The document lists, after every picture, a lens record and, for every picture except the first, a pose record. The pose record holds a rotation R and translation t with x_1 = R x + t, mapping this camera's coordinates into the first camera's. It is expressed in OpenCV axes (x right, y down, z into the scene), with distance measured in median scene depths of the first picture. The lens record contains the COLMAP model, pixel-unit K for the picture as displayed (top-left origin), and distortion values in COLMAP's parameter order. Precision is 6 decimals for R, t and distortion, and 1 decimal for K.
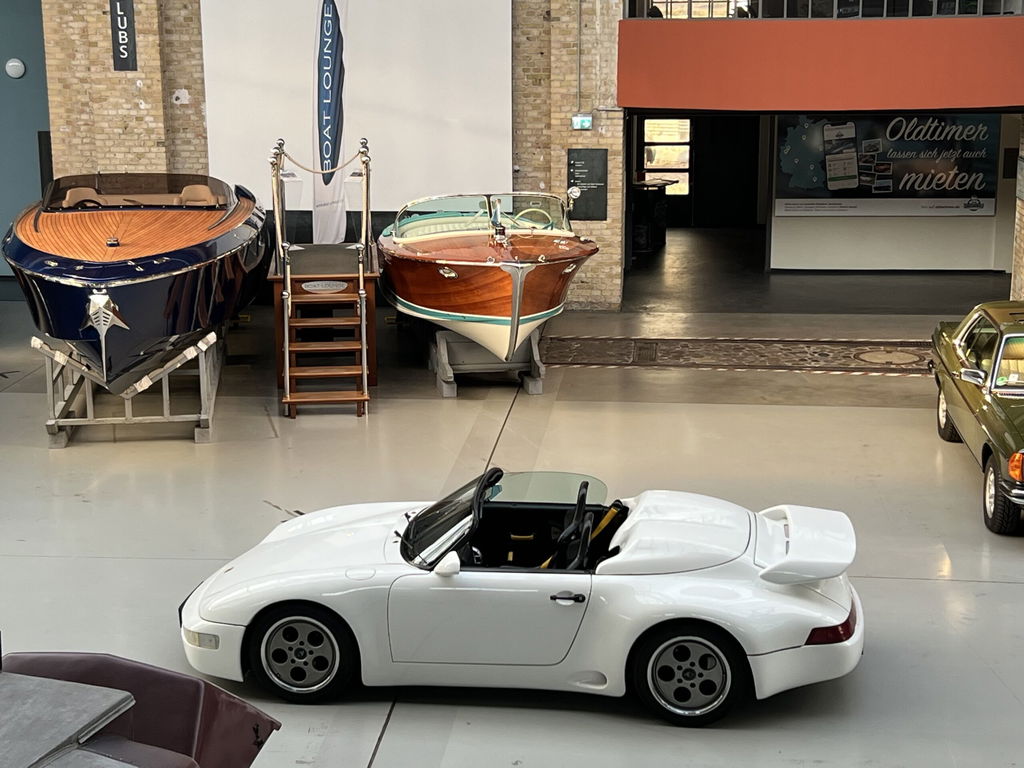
lens RADIAL K [[1813.7, 0, 512.0], [0, 1813.7, 384.0], [0, 0, 1]] dist [0.179896, -0.384585]
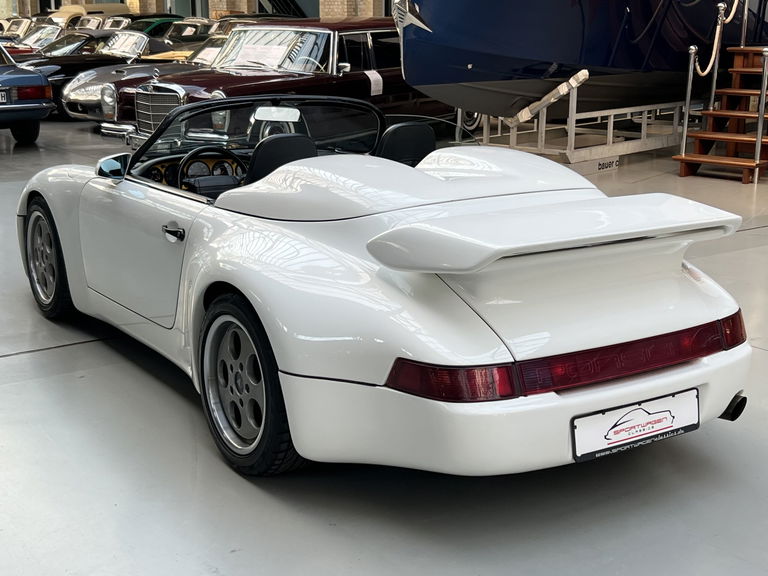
lens RADIAL K [[1091.0, 0, 384.0], [0, 1091.0, 288.0], [0, 0, 1]] dist [0.194745, -0.590394]
pose [[0.655461, 0.190565, -0.730791, 0.223287], [-0.180534, 0.979124, 0.093397, 0.050558], [0.733334, 0.070715, 0.676181, 0.459906]]
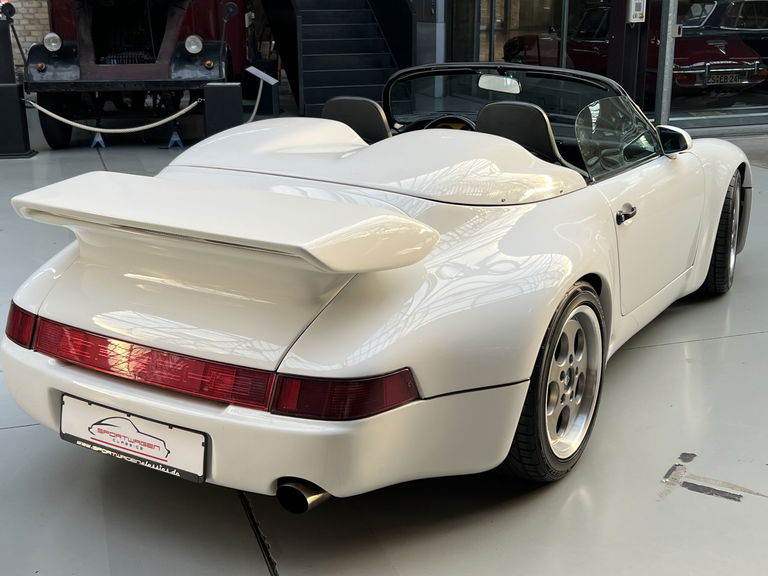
lens RADIAL K [[982.3, 0, 384.0], [0, 982.3, 288.0], [0, 0, 1]] dist [0.002351, 0.009743]
pose [[-0.411466, 0.265075, -0.872027, 0.226204], [-0.197391, 0.908148, 0.369194, 0.000046], [0.889794, 0.324041, -0.321349, 0.696660]]
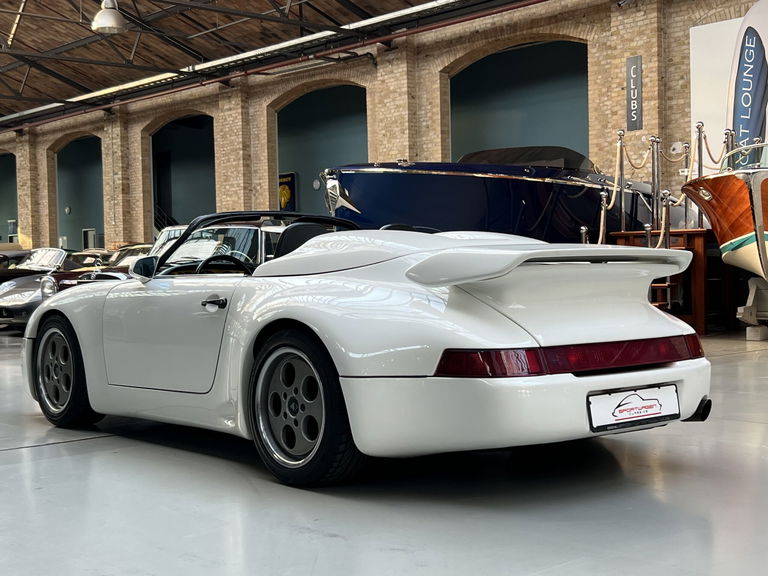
lens RADIAL K [[1091.0, 0, 384.0], [0, 1091.0, 288.0], [0, 0, 1]] dist [0.194745, -0.590394]
pose [[0.740766, 0.003729, -0.671752, 0.234479], [-0.136938, 0.979826, -0.145567, 0.099566], [0.657657, 0.199820, 0.726333, 0.413315]]
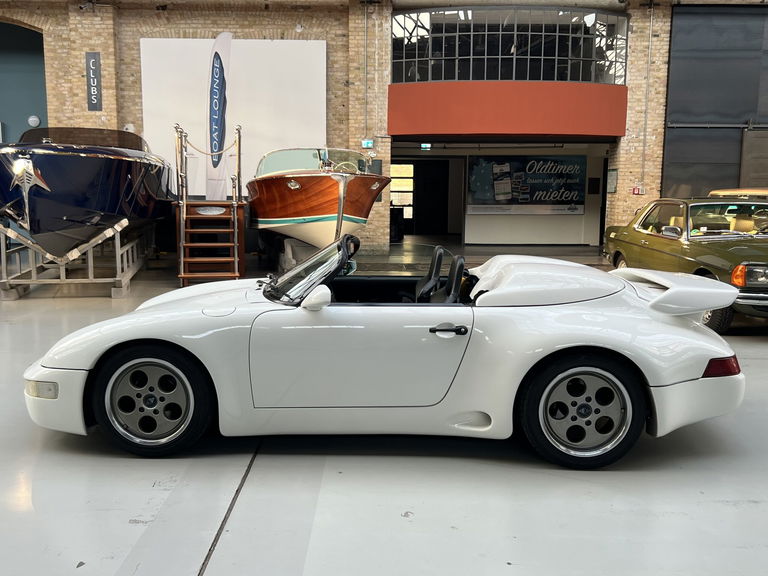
lens RADIAL K [[760.2, 0, 384.0], [0, 760.2, 288.0], [0, 0, 1]] dist [0.094152, -0.186454]
pose [[0.994798, 0.000052, 0.101869, -0.023791], [0.010008, 0.995113, -0.098237, 0.078424], [-0.101376, 0.098745, 0.989936, 0.364779]]
